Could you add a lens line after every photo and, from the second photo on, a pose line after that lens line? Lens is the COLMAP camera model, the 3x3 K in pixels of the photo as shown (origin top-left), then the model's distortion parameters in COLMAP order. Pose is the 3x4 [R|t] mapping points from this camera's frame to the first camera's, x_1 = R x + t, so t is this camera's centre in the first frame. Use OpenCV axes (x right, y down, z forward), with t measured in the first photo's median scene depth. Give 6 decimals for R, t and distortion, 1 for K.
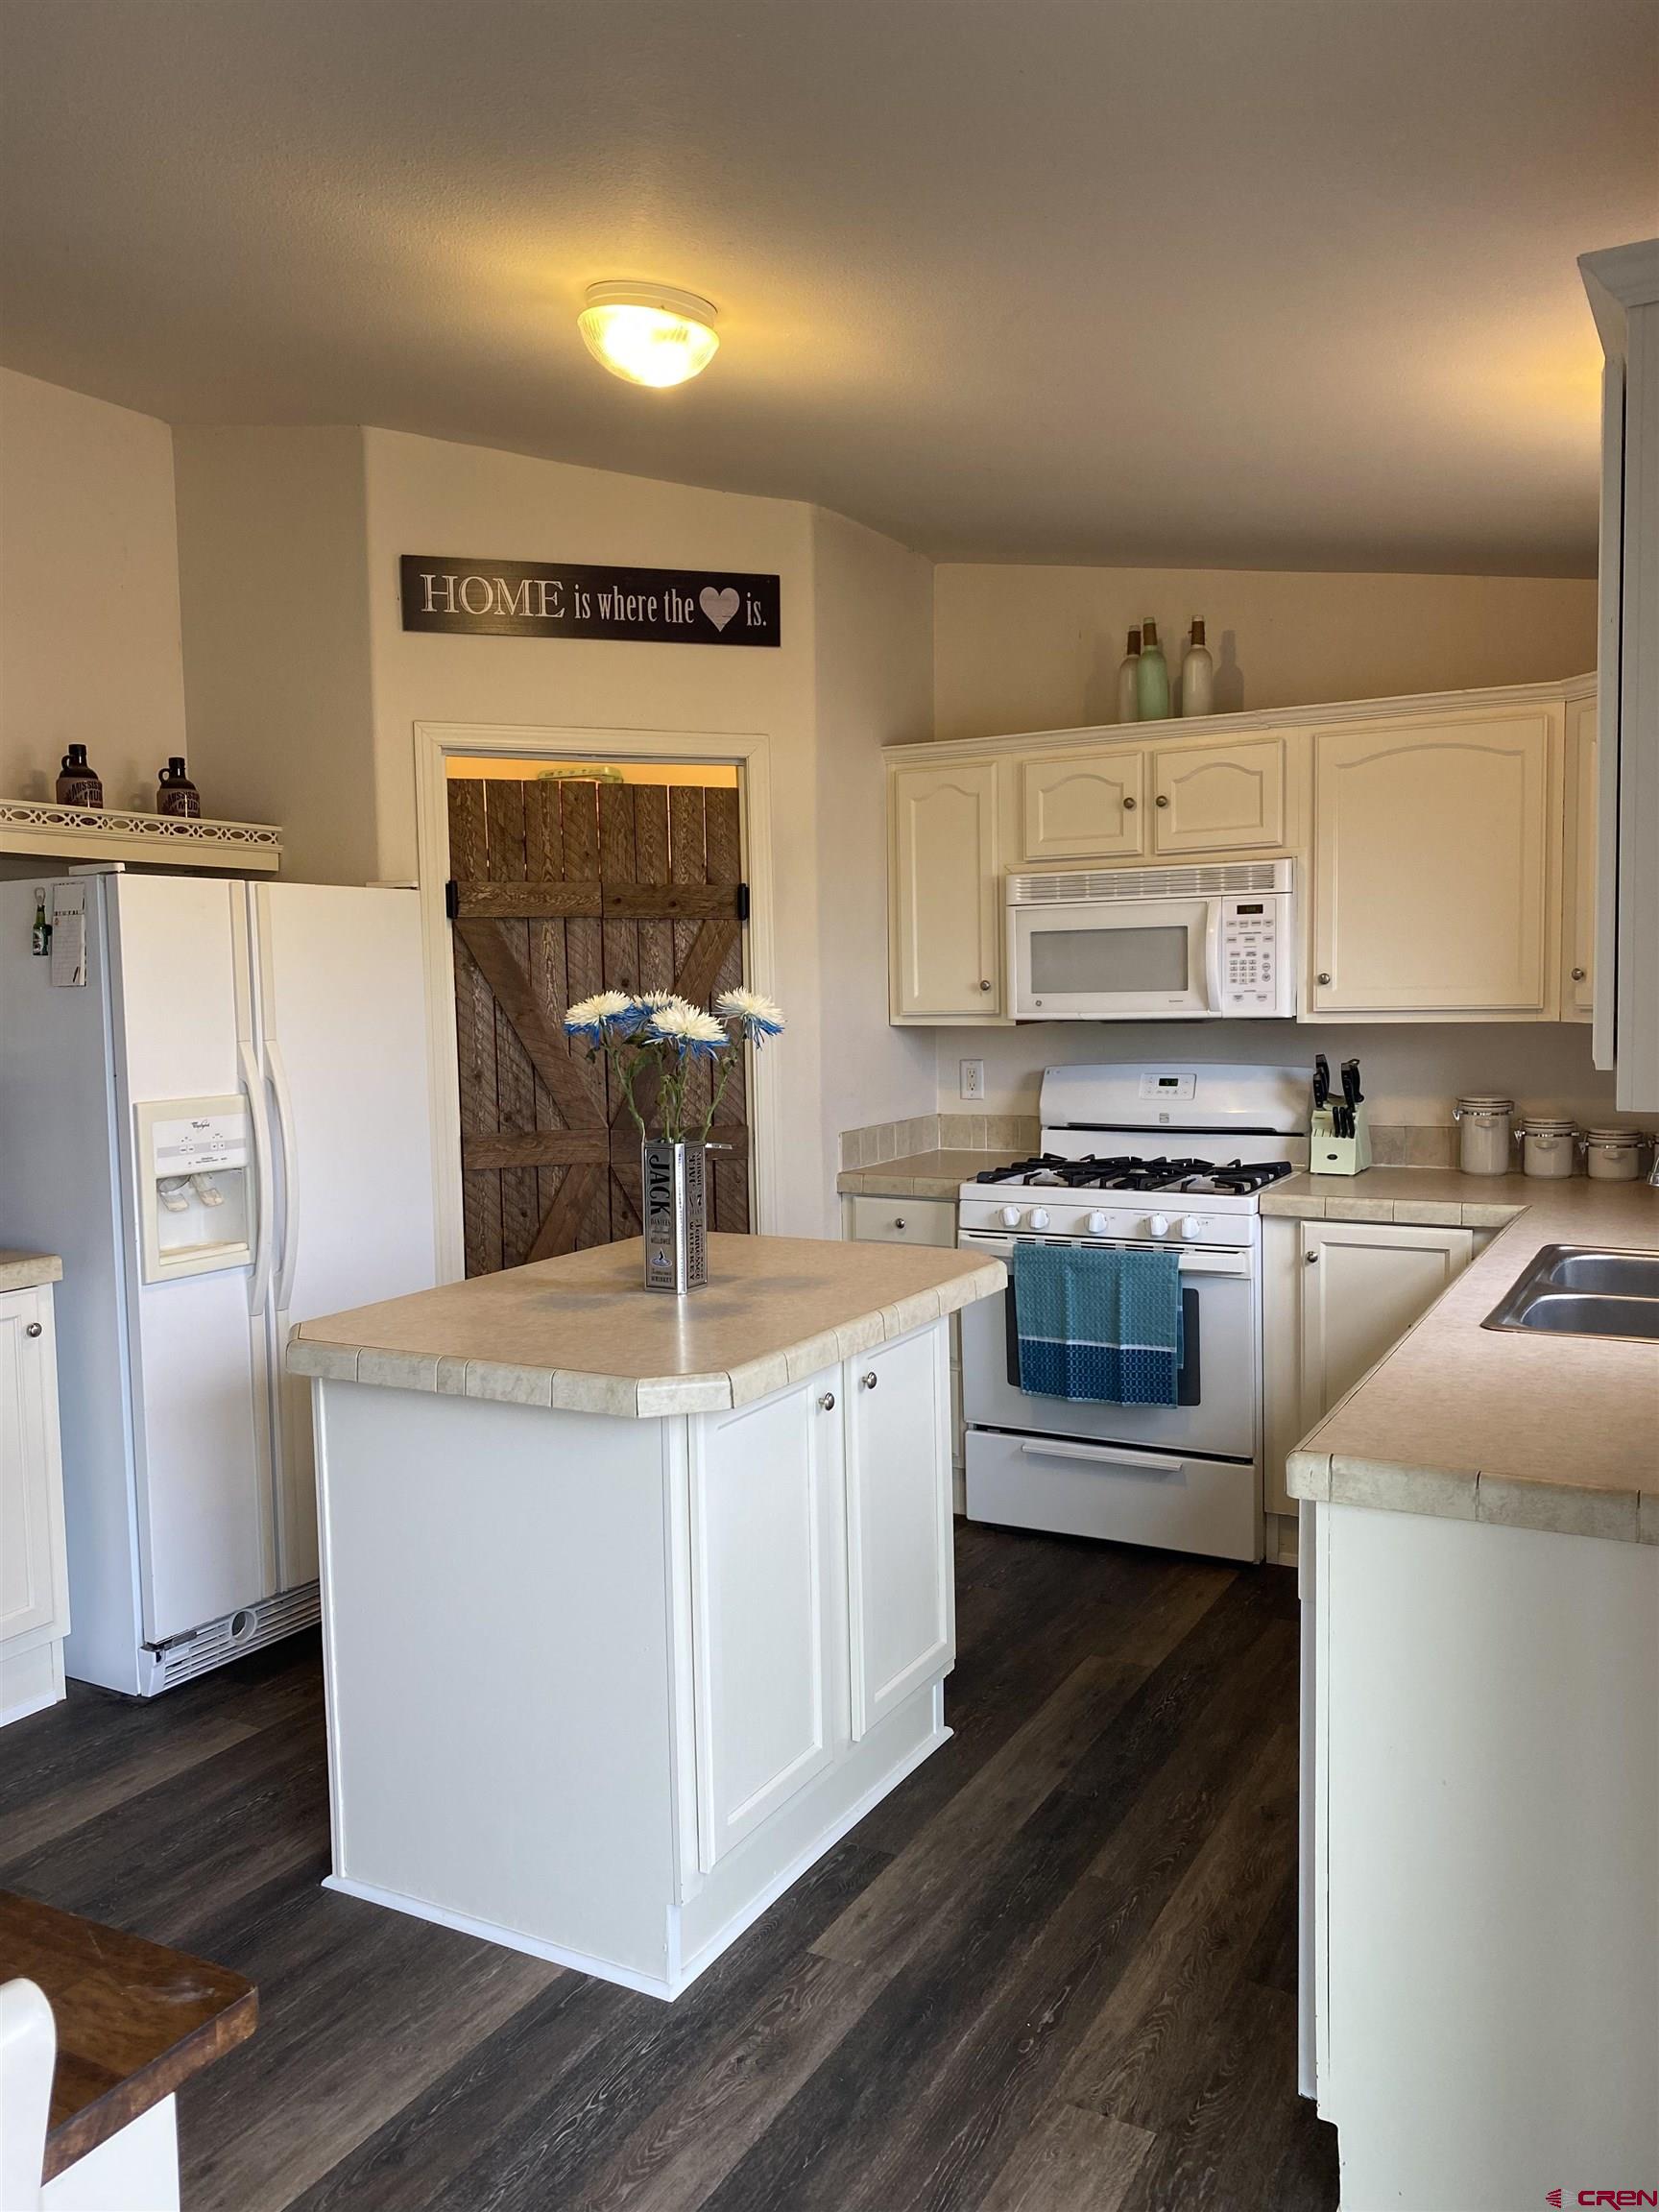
lens RADIAL K [[1690.3, 0, 829.5], [0, 1690.3, 1106.0], [0, 0, 1]] dist [0.149968, -0.219170]
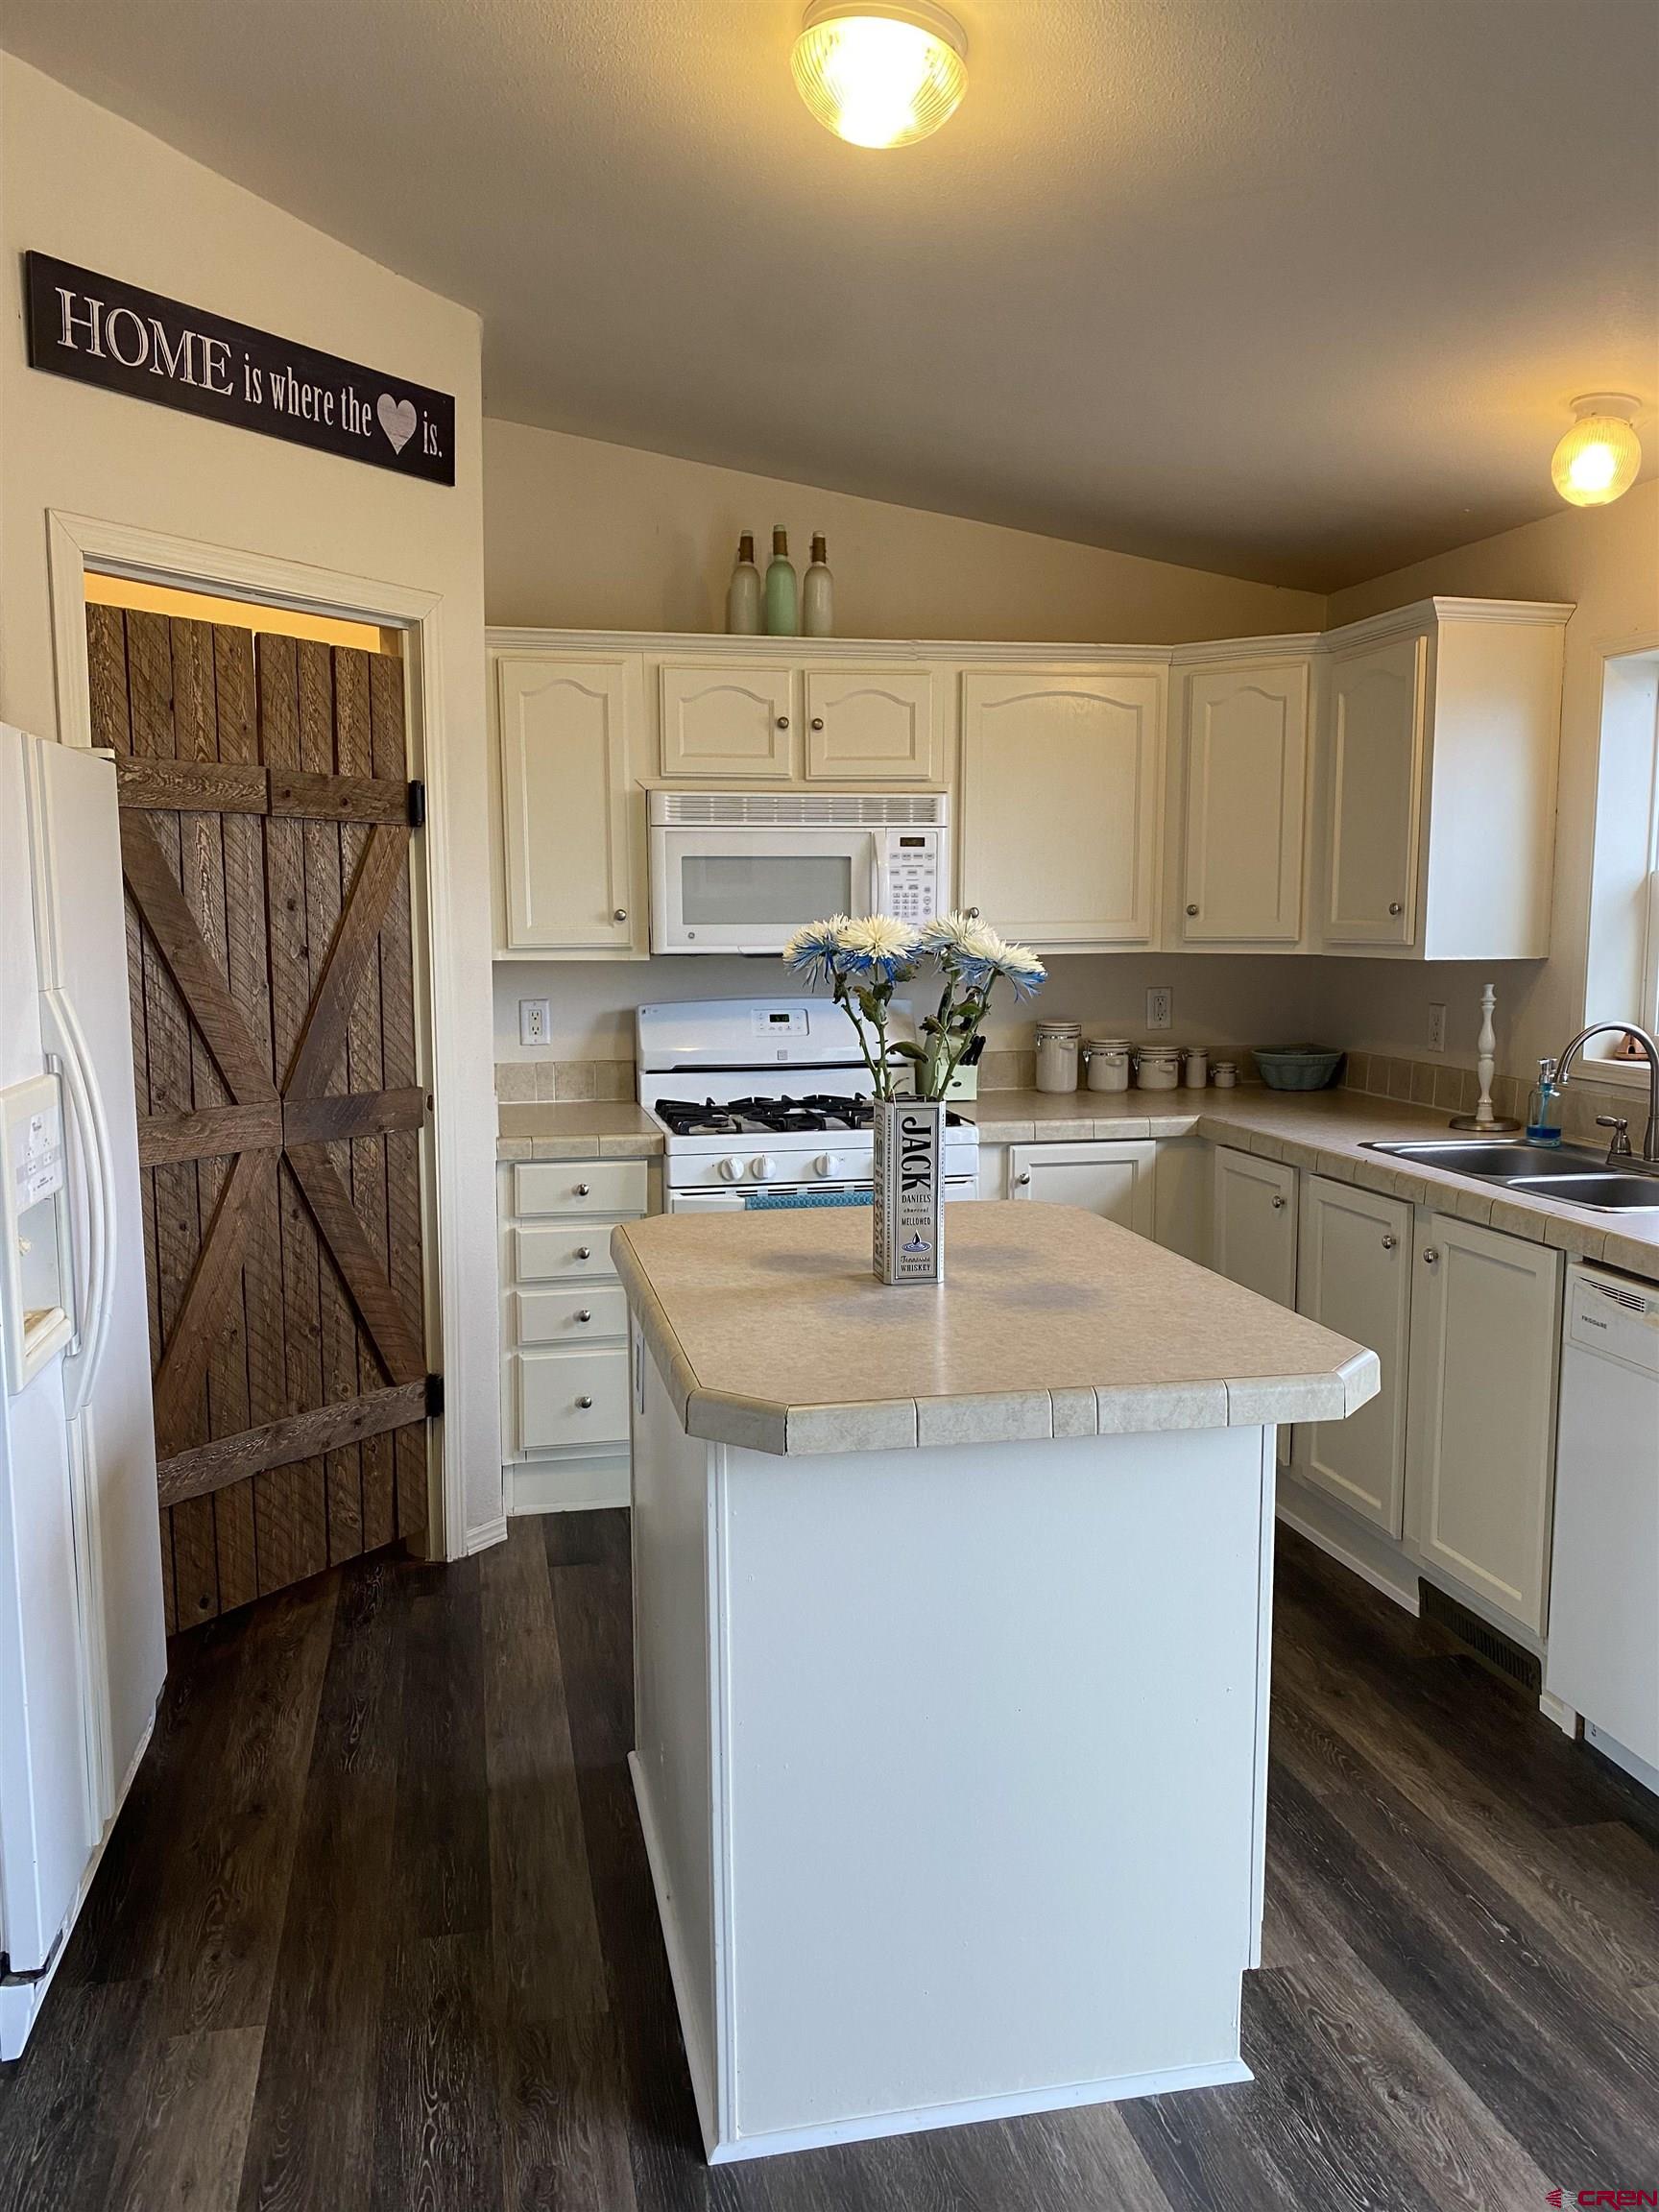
lens RADIAL K [[1687.1, 0, 828.4], [0, 1687.1, 1096.3], [0, 0, 1]] dist [0.076504, -0.080411]
pose [[0.749144, -0.059984, 0.659686, -0.450300], [0.040054, 0.998171, 0.045276, -0.012947], [-0.661196, -0.007496, 0.750176, 0.284161]]
